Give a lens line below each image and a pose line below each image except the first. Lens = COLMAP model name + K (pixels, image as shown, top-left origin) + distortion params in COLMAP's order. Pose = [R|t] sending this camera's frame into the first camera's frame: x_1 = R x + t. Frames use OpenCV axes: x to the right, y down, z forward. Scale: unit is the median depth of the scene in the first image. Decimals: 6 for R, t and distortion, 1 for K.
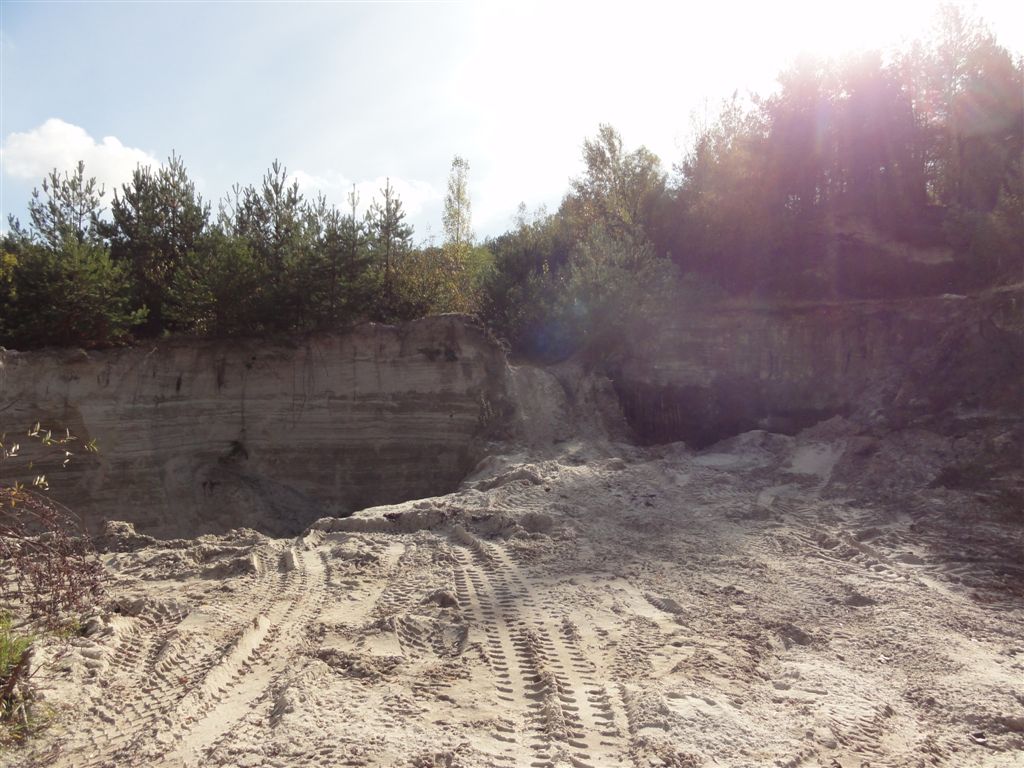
lens RADIAL K [[720.4, 0, 512.0], [0, 720.4, 384.0], [0, 0, 1]] dist [0.001445, 0.000552]
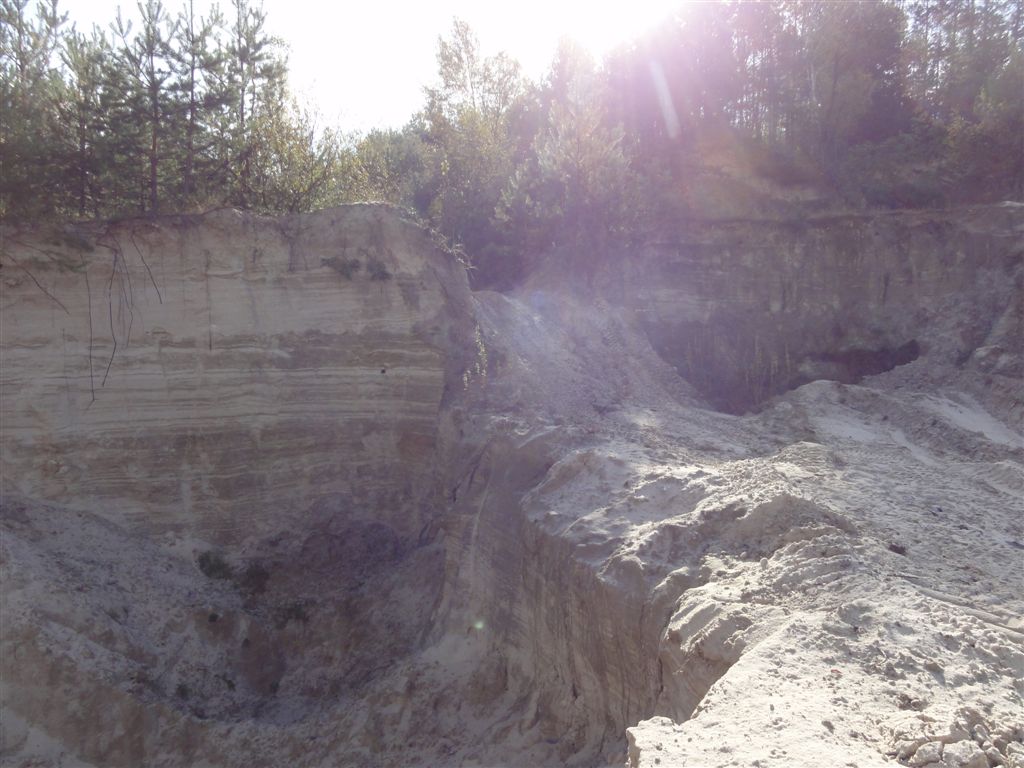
lens RADIAL K [[720.4, 0, 512.0], [0, 720.4, 384.0], [0, 0, 1]] dist [0.001445, 0.000552]
pose [[0.958796, -0.030727, 0.282430, -0.151420], [0.011445, 0.997504, 0.069672, 0.014014], [-0.283866, -0.063569, 0.956754, 0.393303]]
